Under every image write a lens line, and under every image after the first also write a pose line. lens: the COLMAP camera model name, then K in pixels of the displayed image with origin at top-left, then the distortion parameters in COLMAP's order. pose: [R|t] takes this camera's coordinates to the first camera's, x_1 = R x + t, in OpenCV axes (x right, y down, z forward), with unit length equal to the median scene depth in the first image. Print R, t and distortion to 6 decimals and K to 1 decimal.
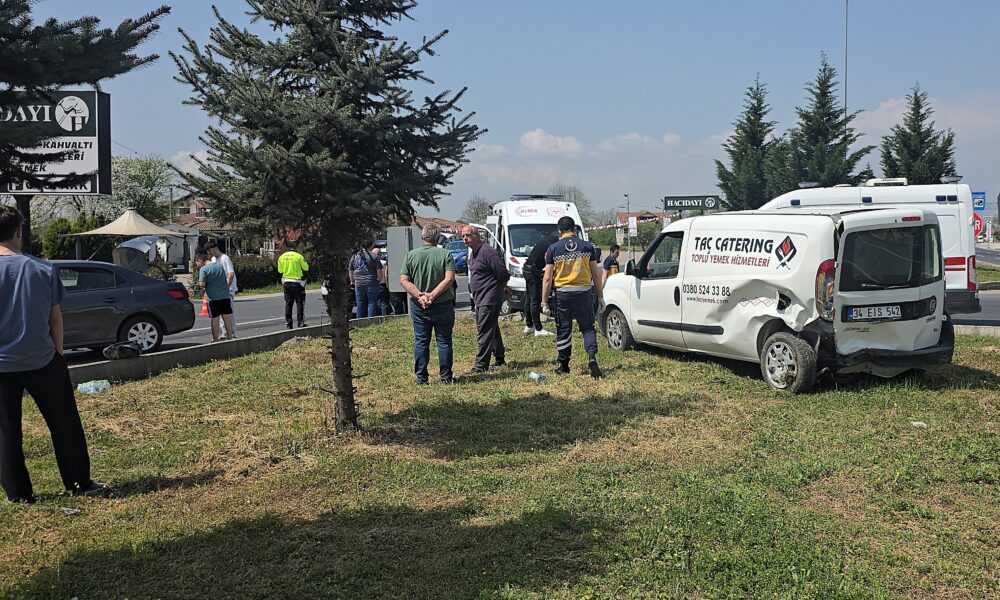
lens RADIAL K [[685.5, 0, 630.9], [0, 685.5, 298.7], [0, 0, 1]] dist [0.063663, -0.038764]
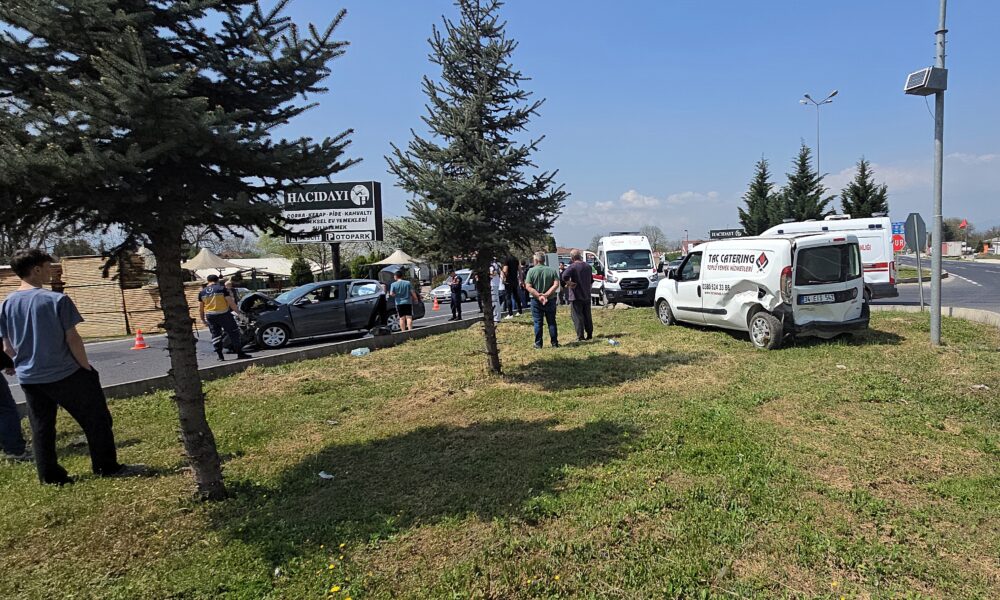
lens RADIAL K [[409.8, 0, 500.0], [0, 409.8, 291.4], [0, 0, 1]] dist [0.017047, -0.000112]
pose [[0.998655, -0.023478, -0.046237, -0.342984], [0.023745, 0.999704, 0.005247, -0.019022], [0.046101, -0.006338, 0.998917, 0.001955]]
